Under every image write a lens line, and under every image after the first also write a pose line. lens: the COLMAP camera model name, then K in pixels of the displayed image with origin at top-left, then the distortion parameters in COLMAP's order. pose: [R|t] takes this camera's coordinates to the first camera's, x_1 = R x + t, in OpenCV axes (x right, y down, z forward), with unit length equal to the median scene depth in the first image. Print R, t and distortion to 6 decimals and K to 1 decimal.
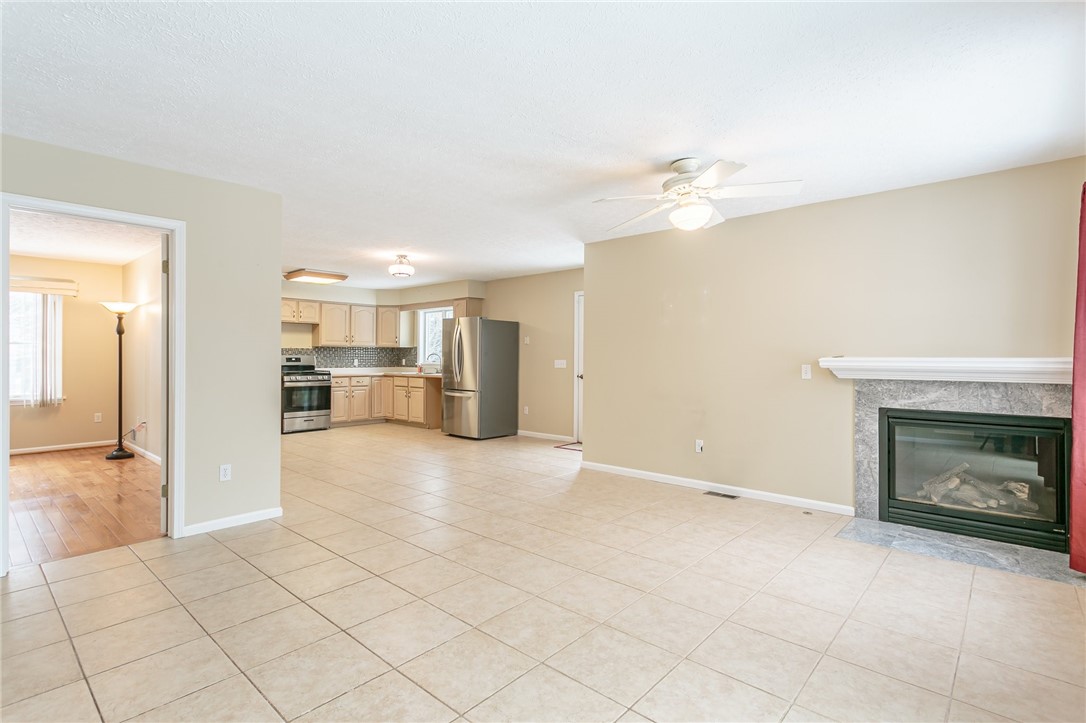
lens RADIAL K [[516.4, 0, 538.2], [0, 516.4, 347.9], [0, 0, 1]] dist [-0.001097, 0.003102]
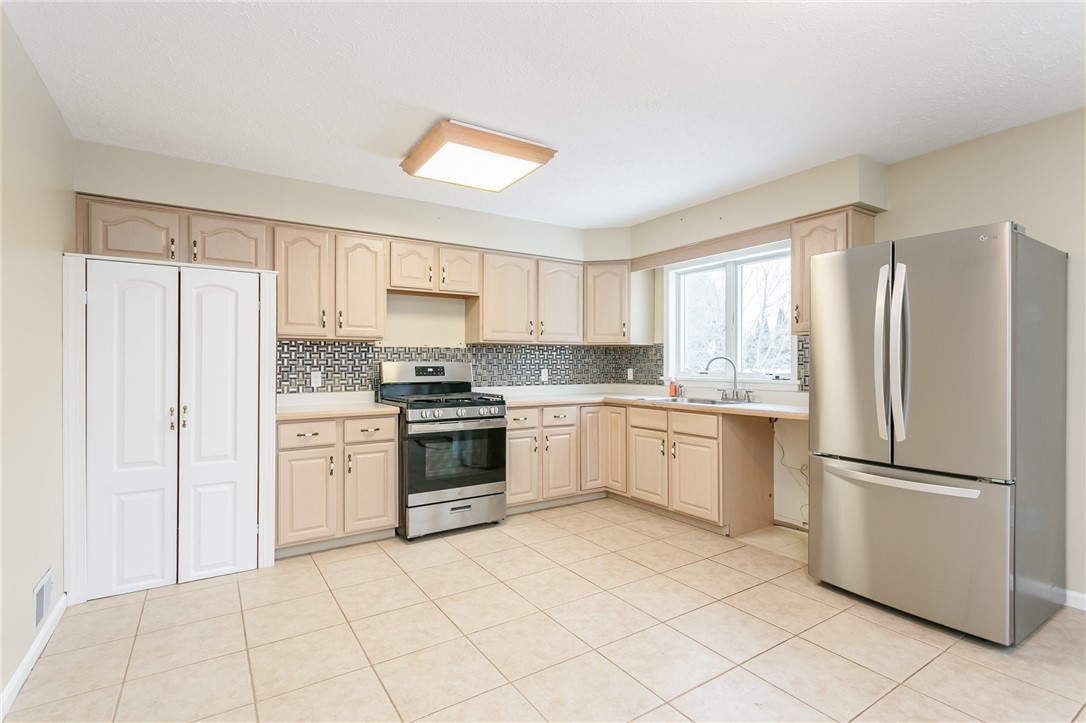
lens RADIAL K [[516.4, 0, 543.1], [0, 516.4, 360.4], [0, 0, 1]] dist [-0.001097, 0.003102]
pose [[0.968440, -0.004470, -0.249207, -0.242652], [0.006847, 0.999939, 0.008673, 0.009439], [0.249153, -0.010105, 0.968411, 0.539129]]
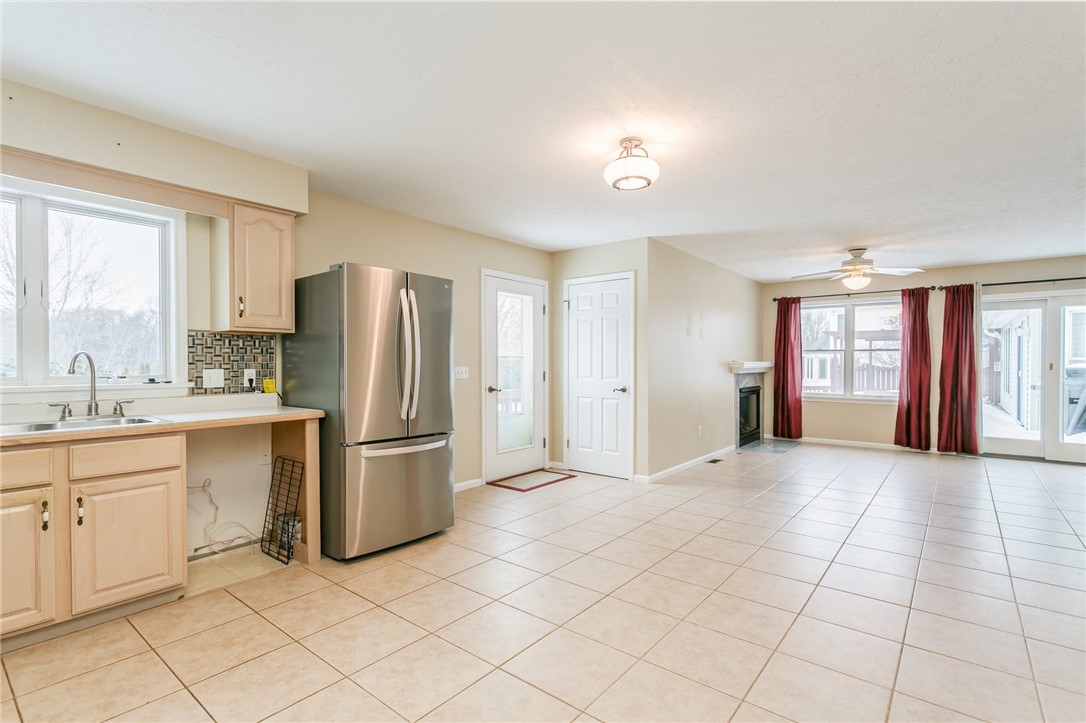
lens RADIAL K [[516.4, 0, 541.7], [0, 516.4, 368.3], [0, 0, 1]] dist [-0.001097, 0.003102]
pose [[-0.052371, -0.009780, 0.998580, -0.507380], [-0.011314, 0.999894, 0.009200, 0.015048], [-0.998564, -0.010816, -0.052476, 0.775568]]
